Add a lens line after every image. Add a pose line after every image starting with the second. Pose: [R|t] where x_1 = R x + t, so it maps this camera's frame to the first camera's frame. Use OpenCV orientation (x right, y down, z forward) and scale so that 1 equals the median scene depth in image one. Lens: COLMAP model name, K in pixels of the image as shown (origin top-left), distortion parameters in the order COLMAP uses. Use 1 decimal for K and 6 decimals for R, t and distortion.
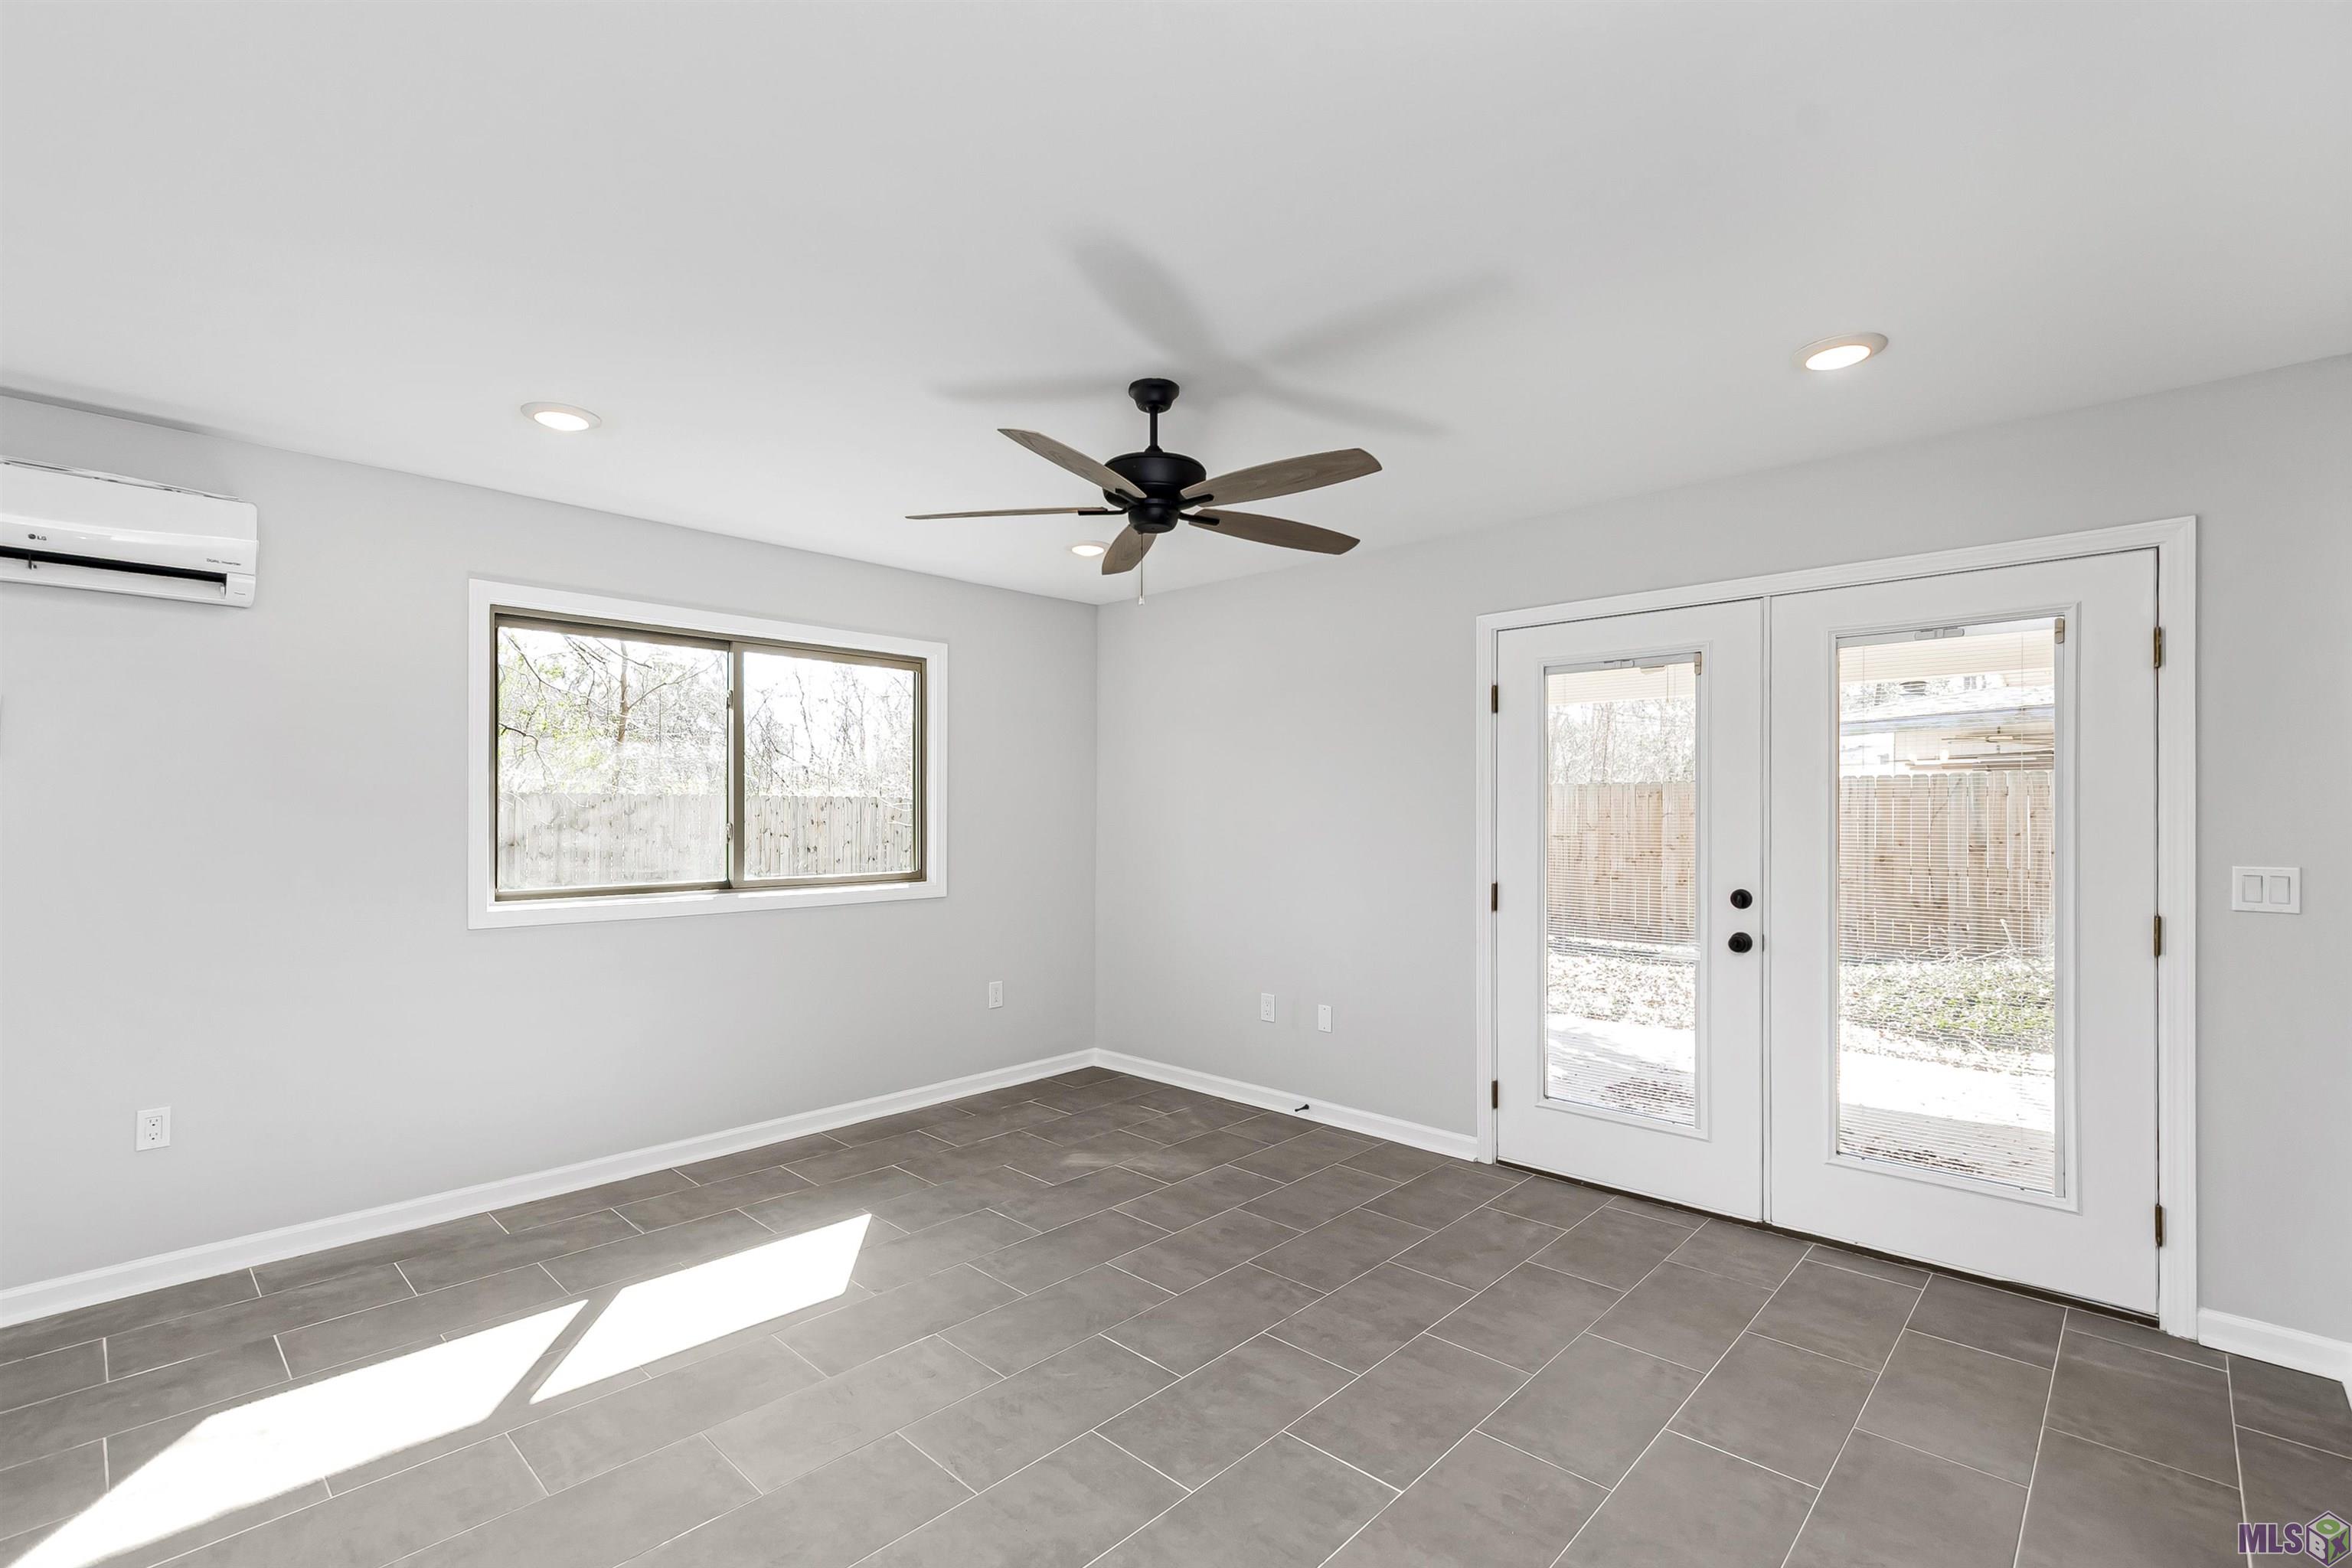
lens RADIAL K [[1067.3, 0, 1186.4], [0, 1067.3, 791.1], [0, 0, 1]] dist [0.003746, 0.001412]
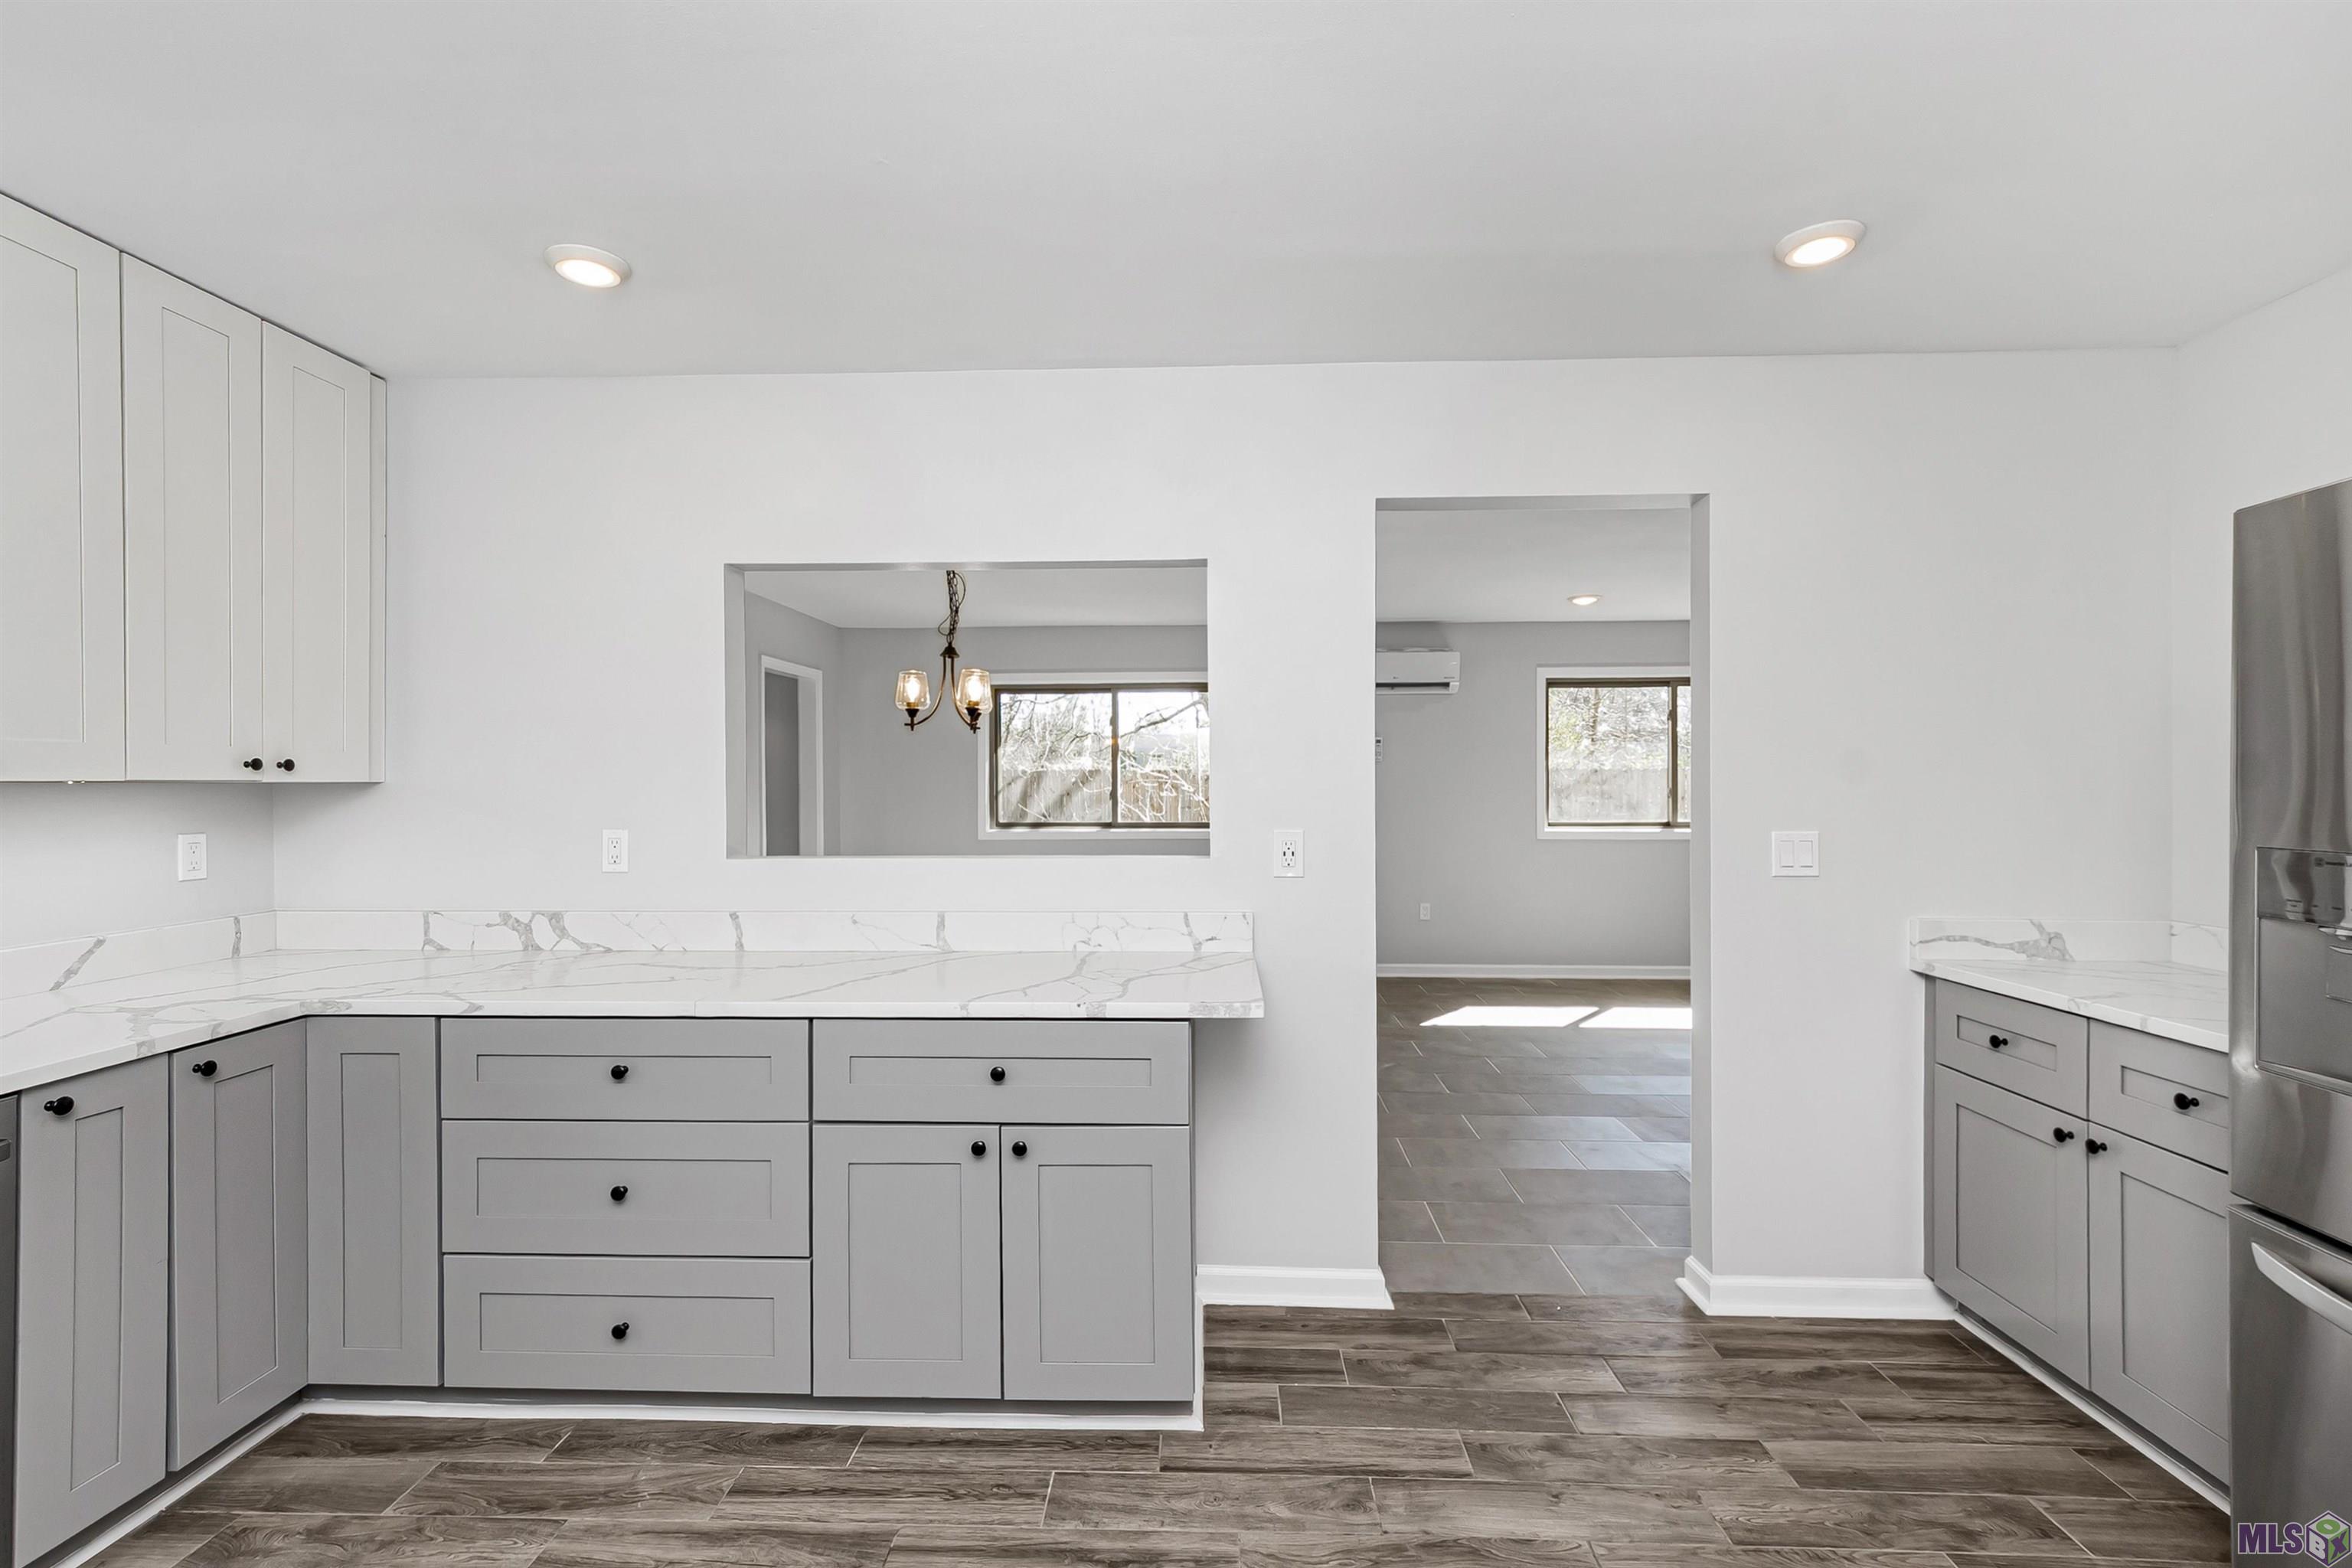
lens RADIAL K [[1067.3, 0, 1177.8], [0, 1067.3, 792.1], [0, 0, 1]] dist [0.003746, 0.001412]
pose [[0.651245, 0.000166, -0.758867, 0.407076], [0.014201, 0.999822, 0.012406, 0.005262], [0.758734, -0.018856, 0.651127, -0.806792]]
